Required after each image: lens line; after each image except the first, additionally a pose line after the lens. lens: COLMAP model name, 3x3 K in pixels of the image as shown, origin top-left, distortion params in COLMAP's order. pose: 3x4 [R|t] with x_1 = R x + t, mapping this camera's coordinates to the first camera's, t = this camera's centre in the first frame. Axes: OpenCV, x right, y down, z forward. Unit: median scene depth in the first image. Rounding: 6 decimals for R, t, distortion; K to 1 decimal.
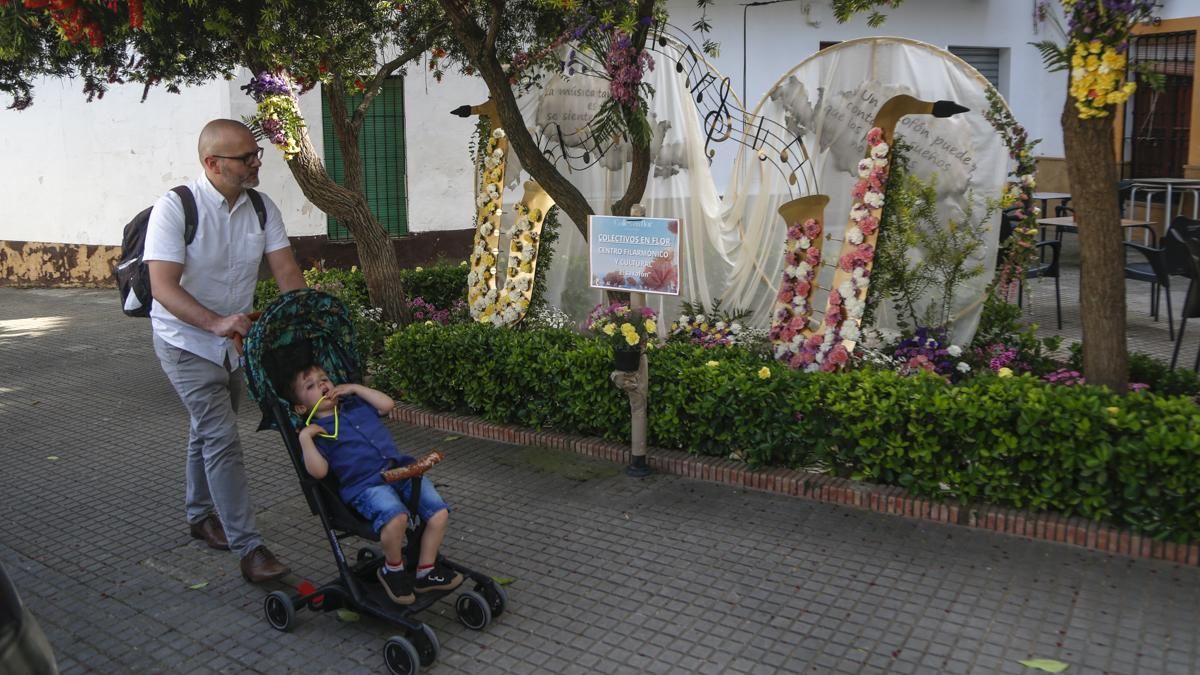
lens RADIAL K [[815.7, 0, 600.0], [0, 815.7, 337.5], [0, 0, 1]] dist [-0.110675, 0.054052]
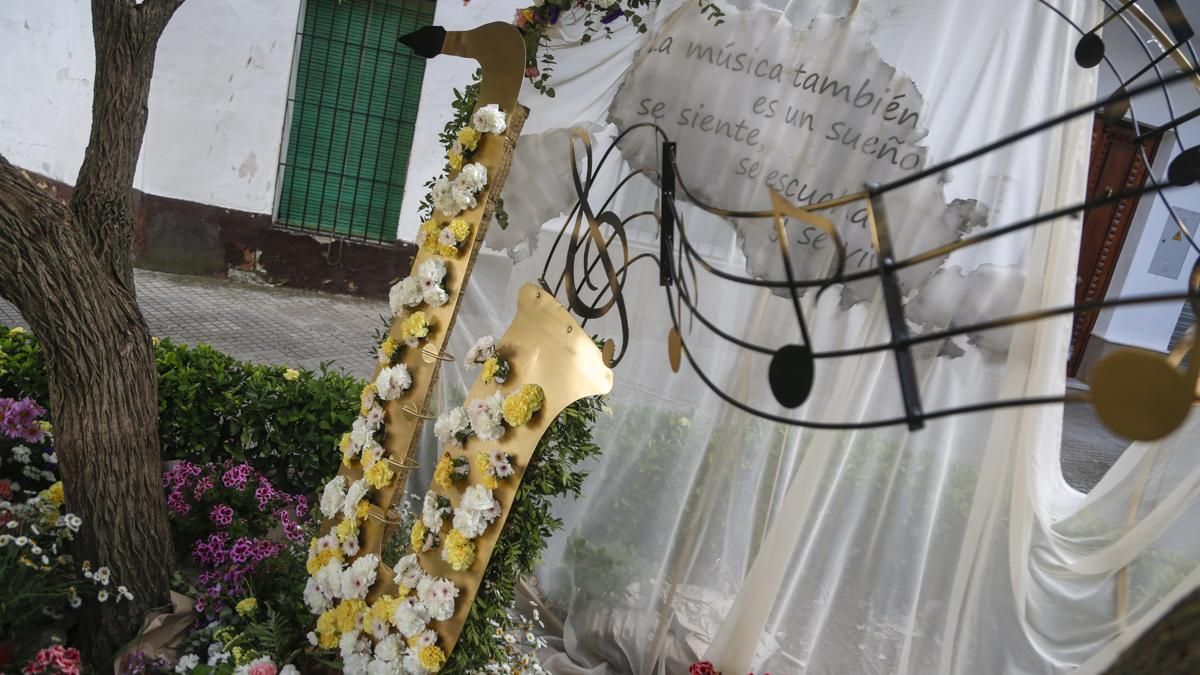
lens RADIAL K [[840.2, 0, 605.1], [0, 840.2, 403.0], [0, 0, 1]] dist [-0.111699, 0.047928]
pose [[0.969818, 0.241750, -0.031772, -0.034834], [-0.239198, 0.968562, 0.068345, -0.159232], [0.047296, -0.058682, 0.997156, 0.598473]]
